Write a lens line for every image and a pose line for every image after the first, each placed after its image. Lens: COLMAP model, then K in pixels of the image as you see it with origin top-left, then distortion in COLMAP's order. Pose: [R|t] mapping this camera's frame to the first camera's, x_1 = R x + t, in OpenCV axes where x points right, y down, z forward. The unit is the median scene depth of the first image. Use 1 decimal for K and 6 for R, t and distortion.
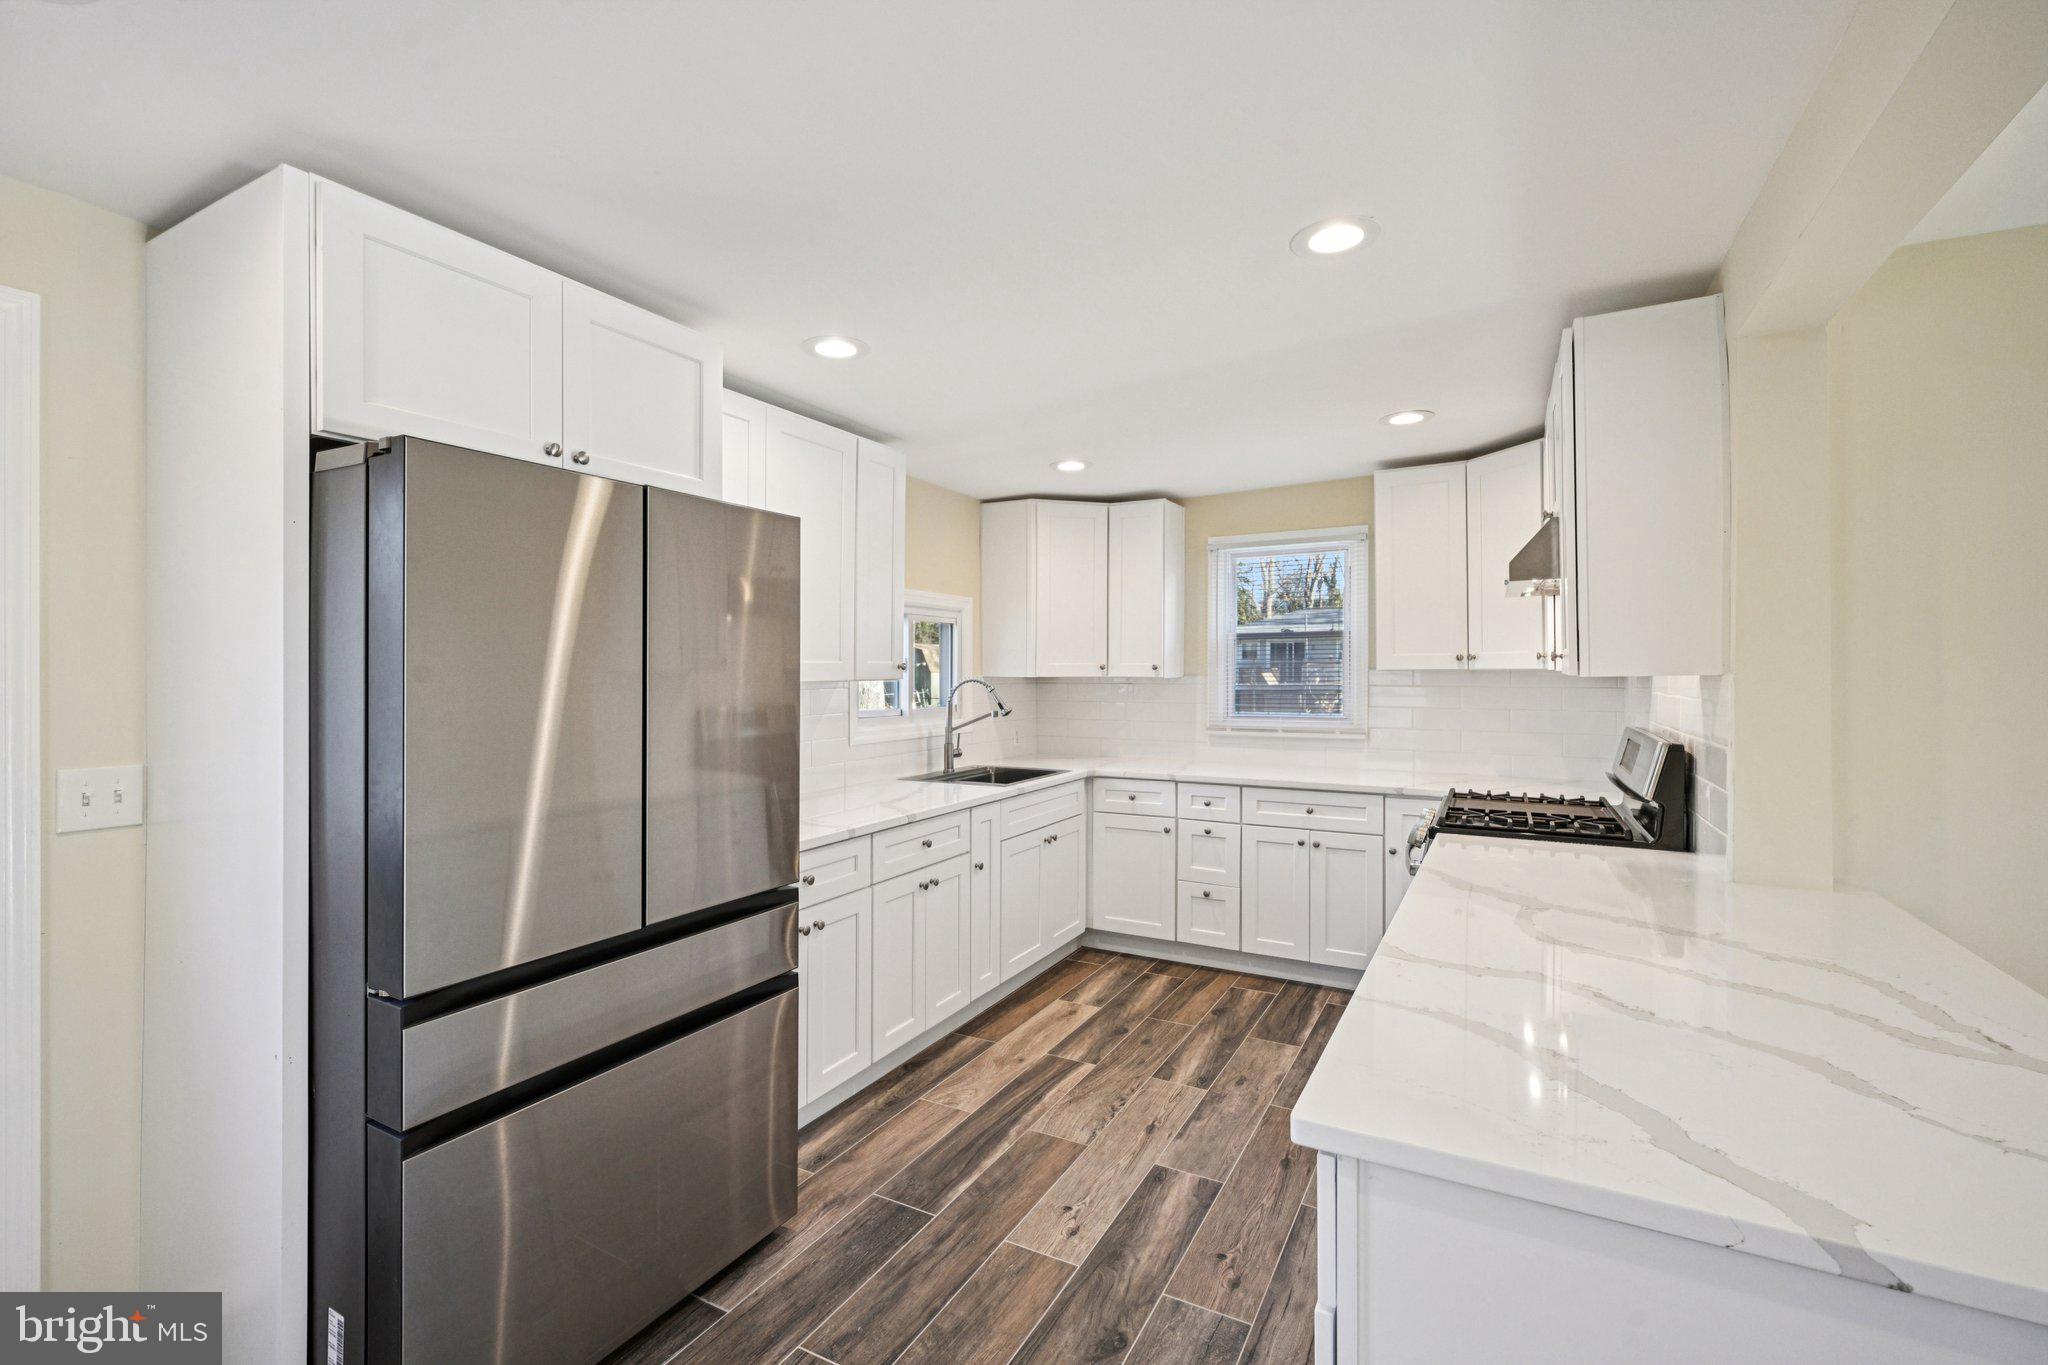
lens RADIAL K [[905.3, 0, 1020.4], [0, 905.3, 672.2], [0, 0, 1]] dist [0.001694, -0.000310]
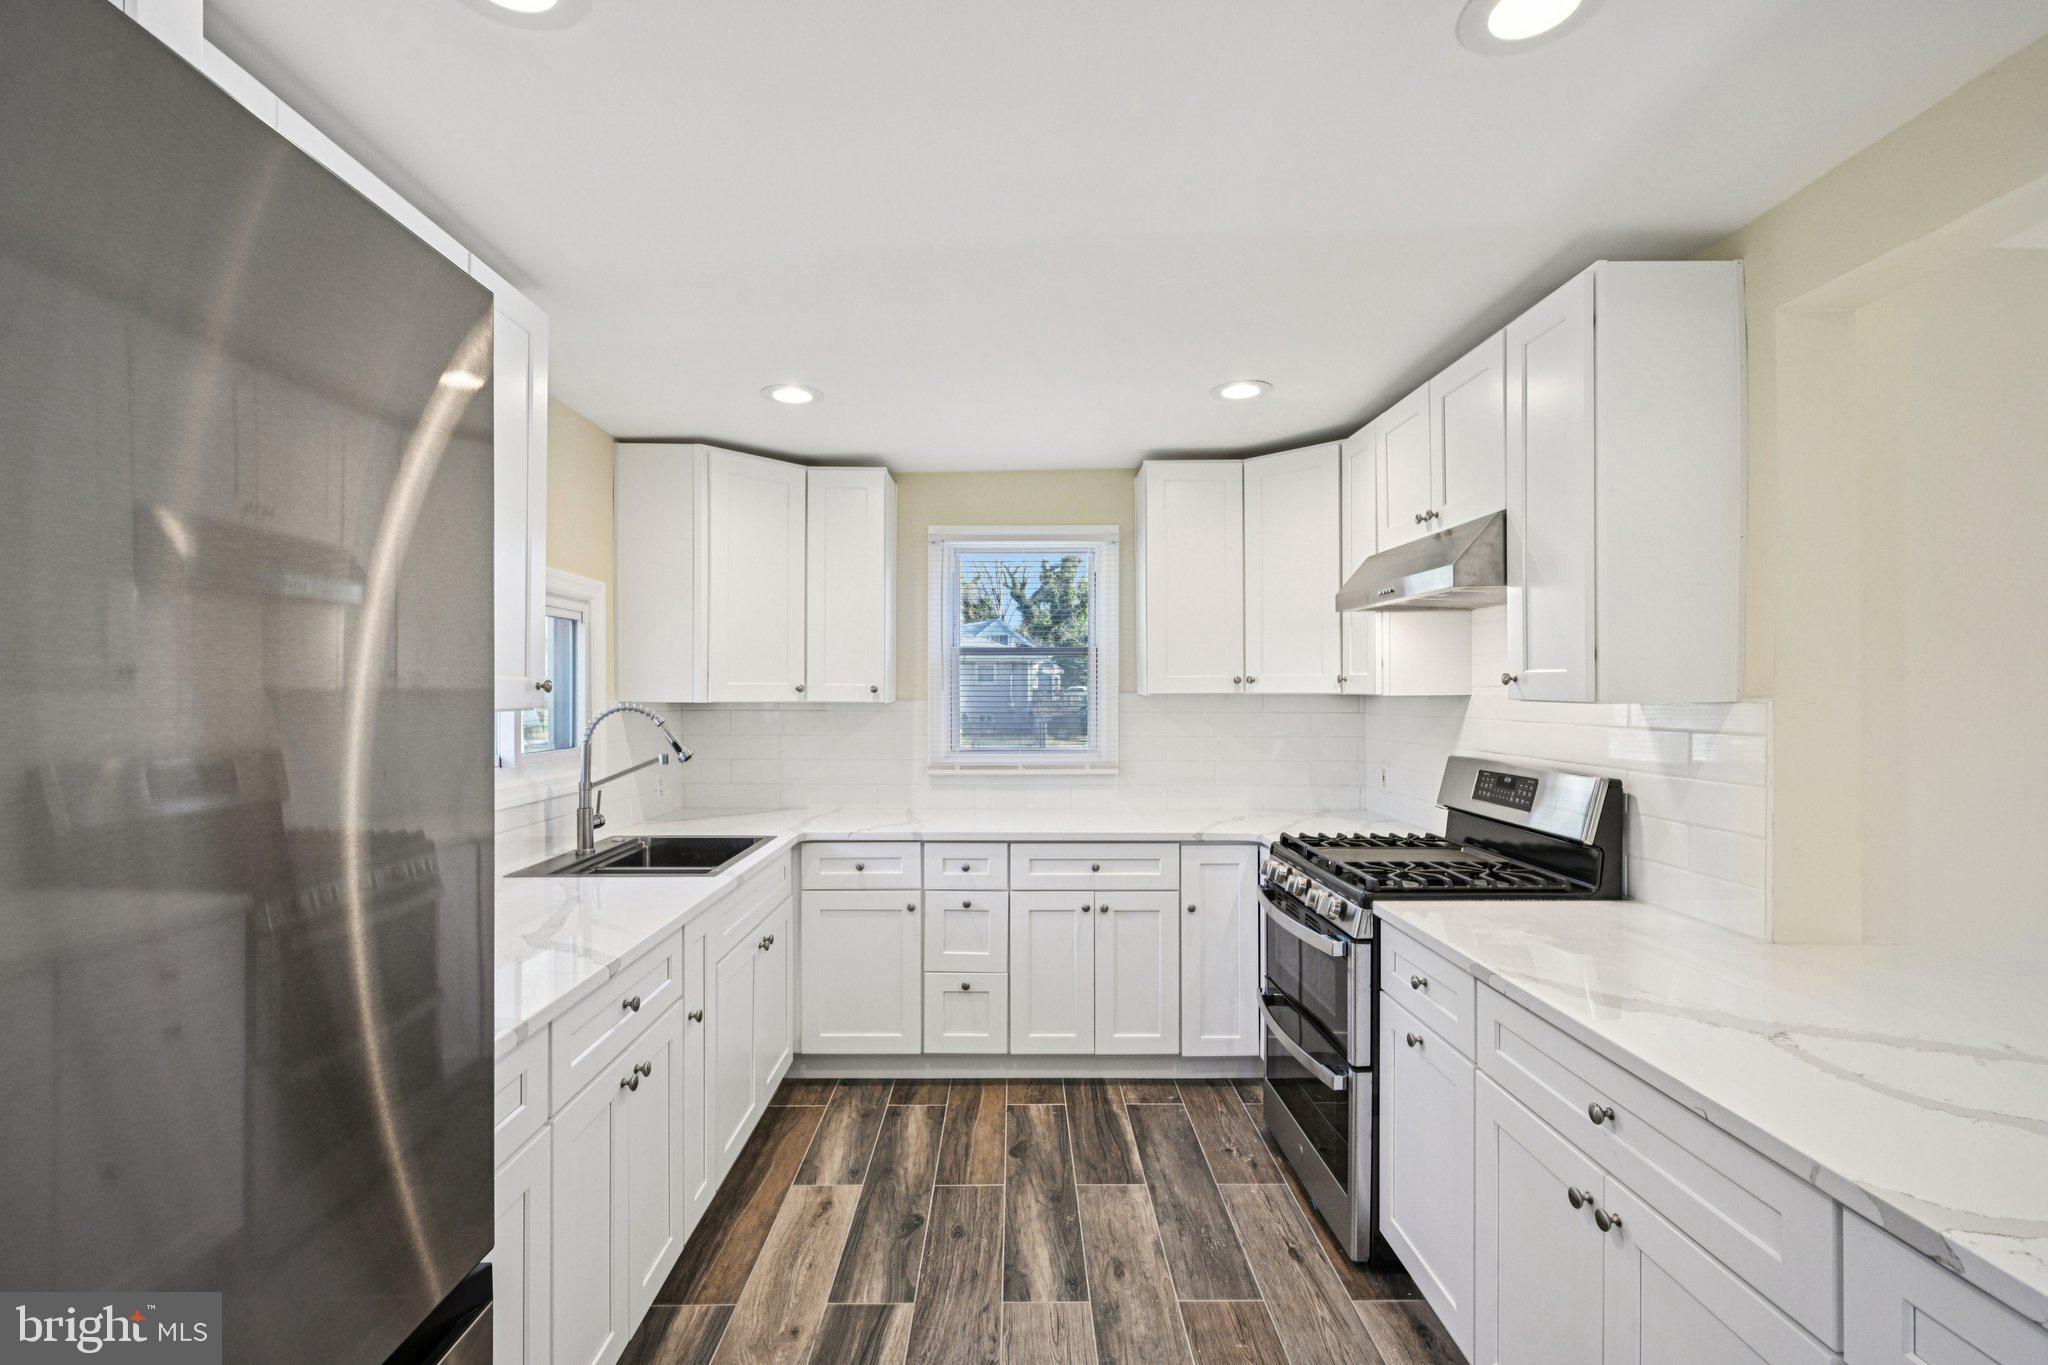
lens RADIAL K [[911.1, 0, 1021.5], [0, 911.1, 702.4], [0, 0, 1]] dist [-0.000108, -0.000175]
pose [[0.871418, -0.001303, 0.490539, -0.137412], [-0.002344, 0.999974, 0.006820, 0.000038], [-0.490535, -0.007093, 0.871393, 0.325562]]
